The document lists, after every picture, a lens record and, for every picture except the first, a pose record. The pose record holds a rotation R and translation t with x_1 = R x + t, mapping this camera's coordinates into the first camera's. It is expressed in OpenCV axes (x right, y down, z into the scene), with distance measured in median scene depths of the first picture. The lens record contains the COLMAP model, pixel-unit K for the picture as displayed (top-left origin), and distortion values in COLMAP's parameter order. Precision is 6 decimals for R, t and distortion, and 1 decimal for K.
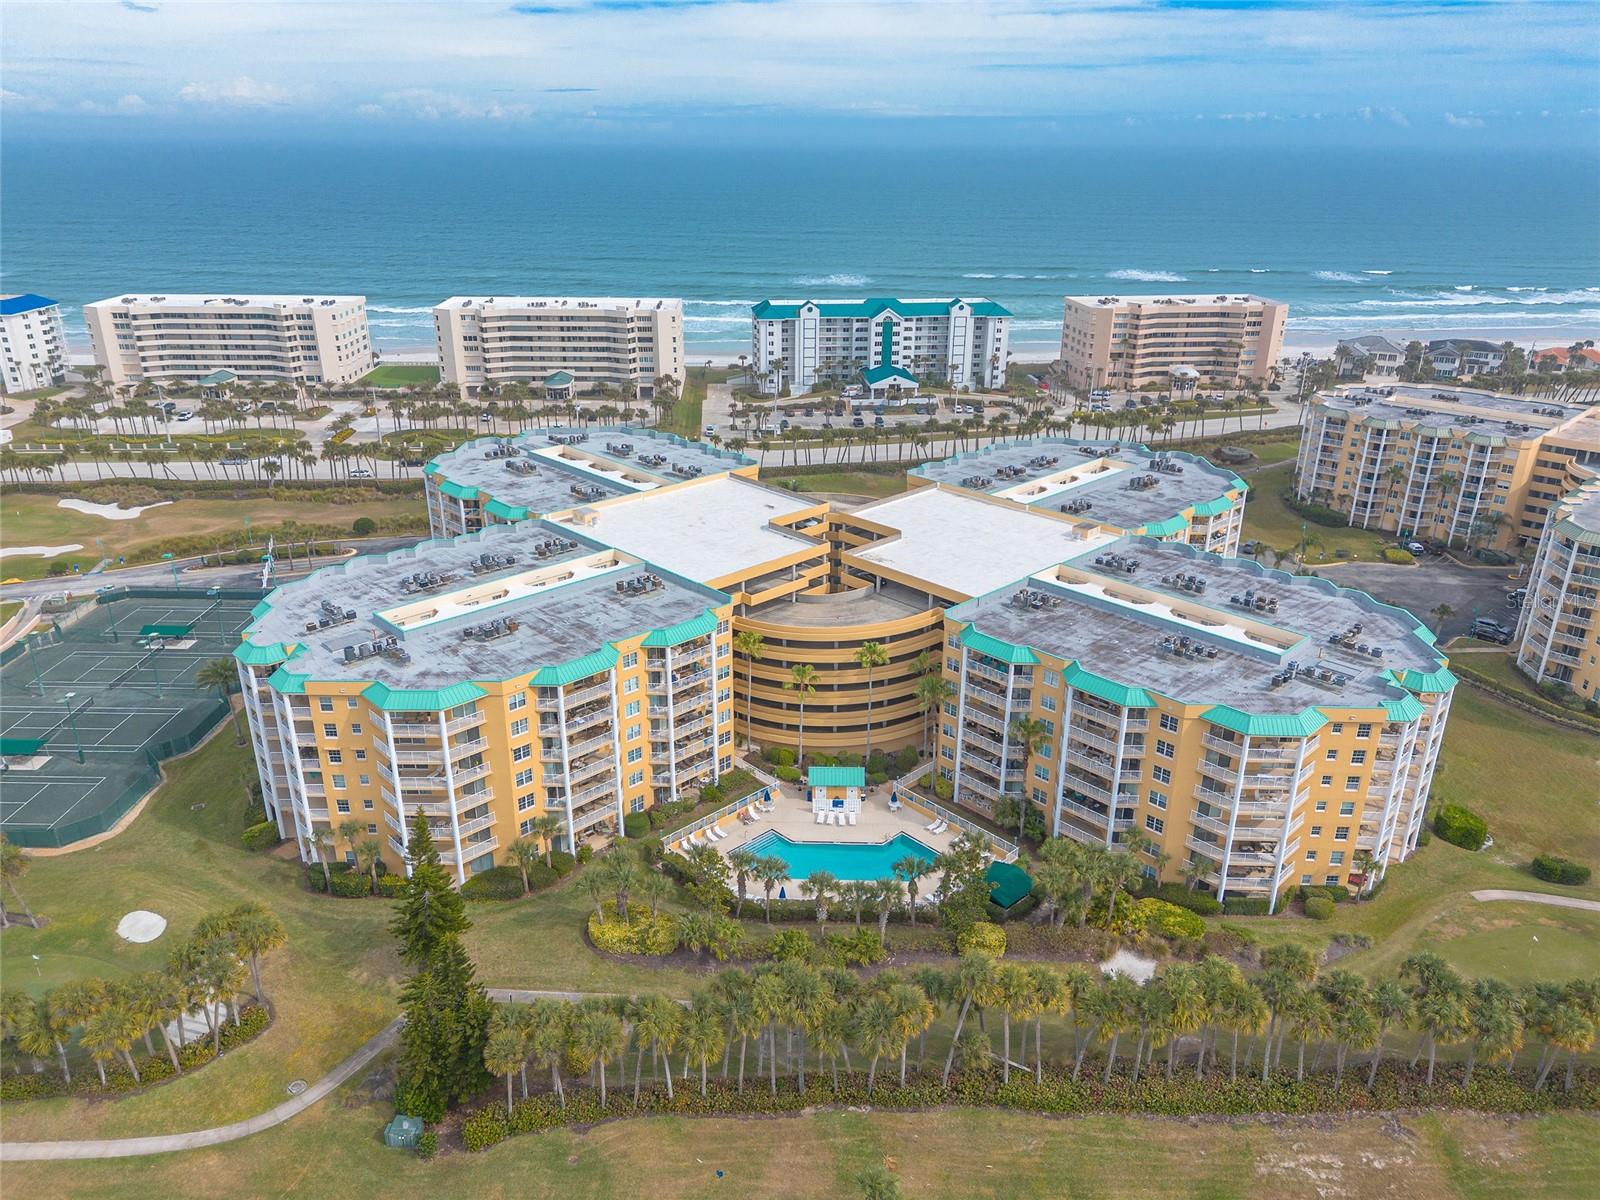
lens RADIAL K [[1130.7, 0, 785.5], [0, 1130.7, 587.7], [0, 0, 1]] dist [0.070496, -0.068682]
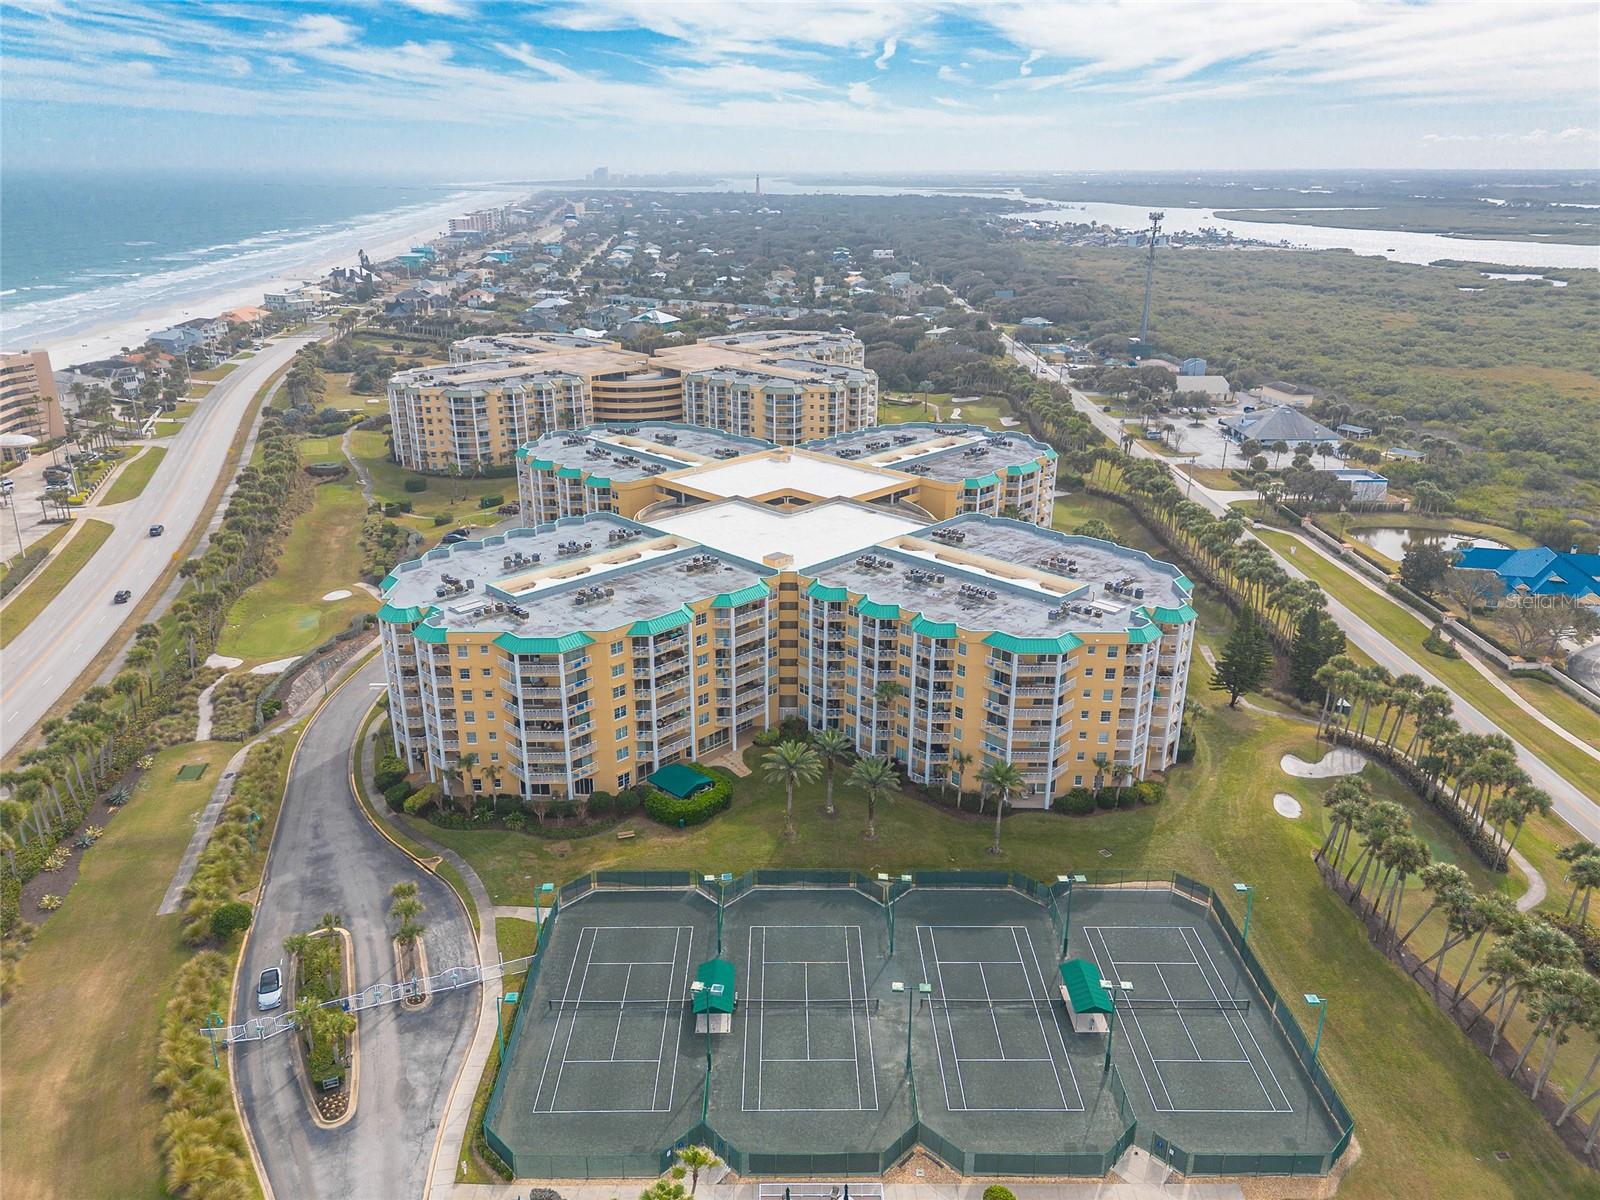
lens RADIAL K [[1130.7, 0, 785.5], [0, 1130.7, 587.7], [0, 0, 1]] dist [0.070496, -0.068682]
pose [[-0.010834, -0.350498, 0.936501, -0.516574], [0.365355, 0.870415, 0.329991, -0.170515], [-0.930805, 0.345730, 0.118626, 0.405918]]
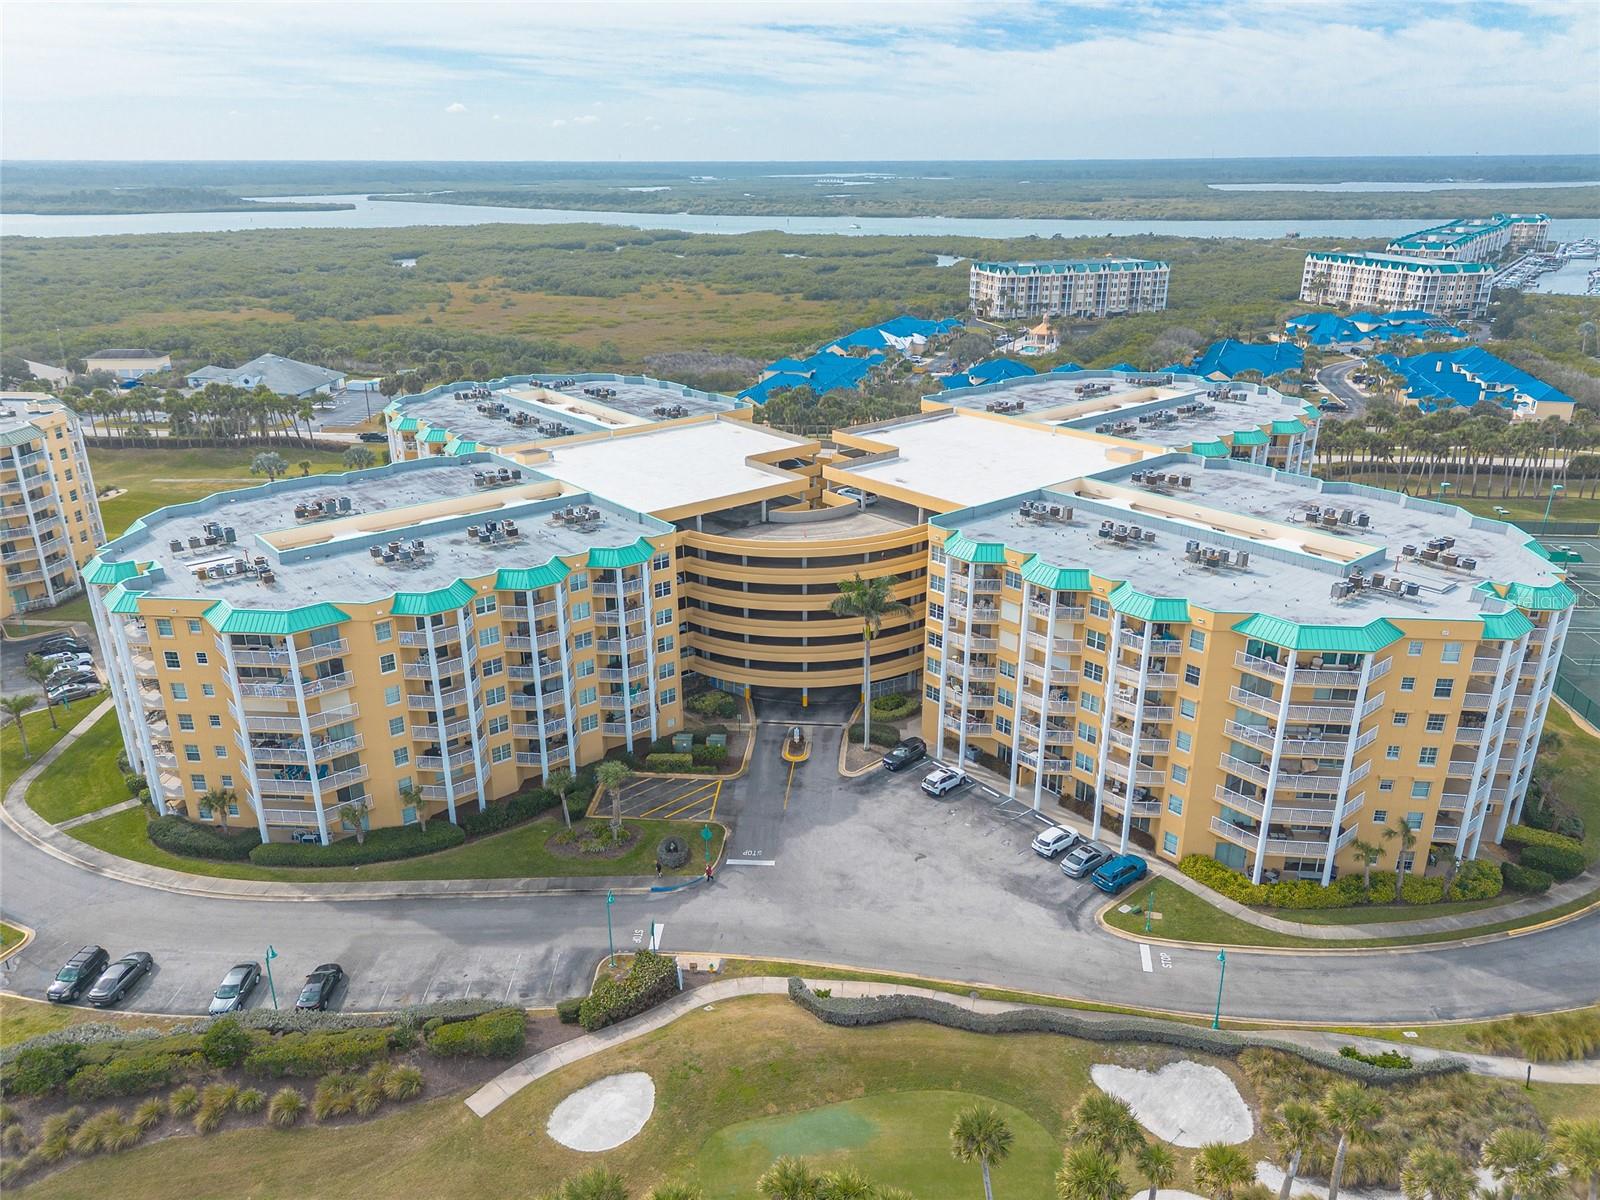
lens RADIAL K [[1130.7, 0, 785.5], [0, 1130.7, 587.7], [0, 0, 1]] dist [0.070496, -0.068682]
pose [[-0.996292, -0.032937, 0.079485, -0.003280], [0.028984, 0.741344, 0.670499, -0.253802], [-0.081010, 0.670317, -0.737640, 0.776103]]
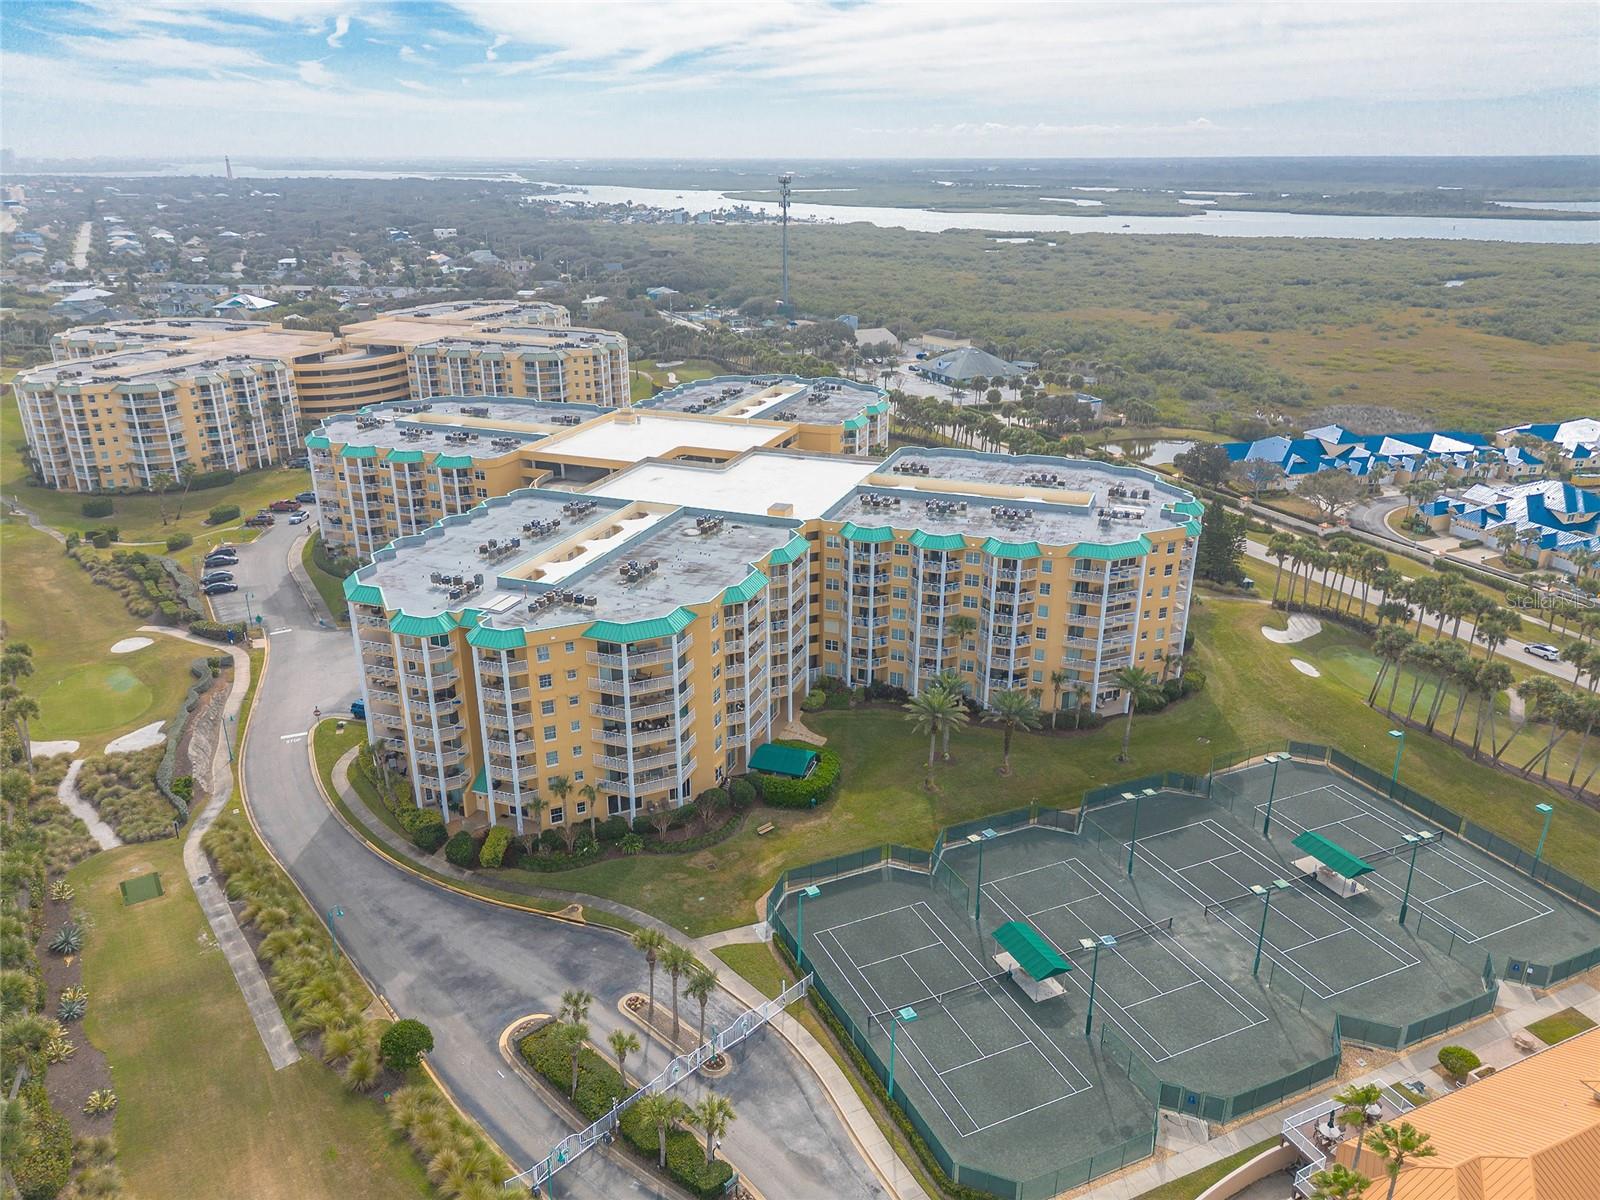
lens RADIAL K [[1130.7, 0, 785.5], [0, 1130.7, 587.7], [0, 0, 1]] dist [0.070496, -0.068682]
pose [[-0.416643, -0.326944, 0.848243, -0.448599], [0.331890, 0.813974, 0.476754, -0.206342], [-0.846320, 0.480160, -0.230628, 0.568895]]
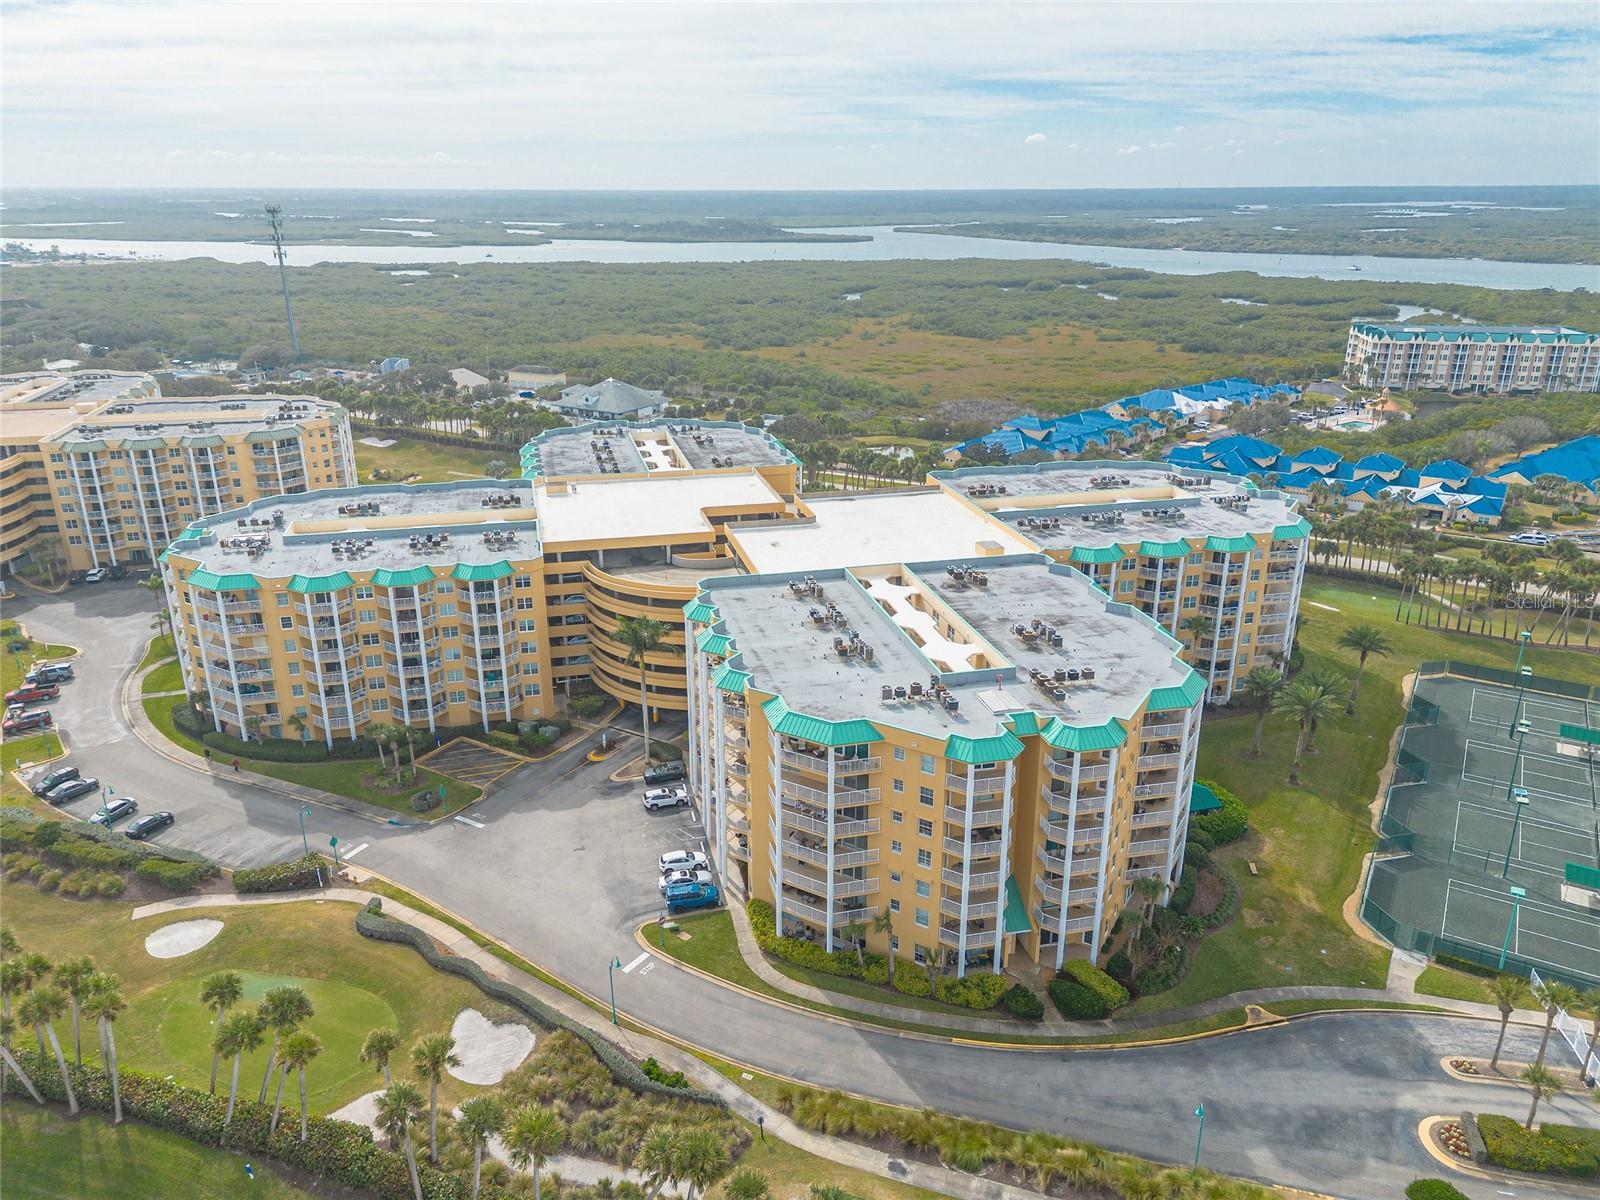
lens RADIAL K [[1130.7, 0, 785.5], [0, 1130.7, 587.7], [0, 0, 1]] dist [0.070496, -0.068682]
pose [[-0.856189, -0.174619, 0.486259, -0.215807], [0.187723, 0.771694, 0.607658, -0.272390], [-0.481352, 0.611552, -0.627937, 0.749305]]
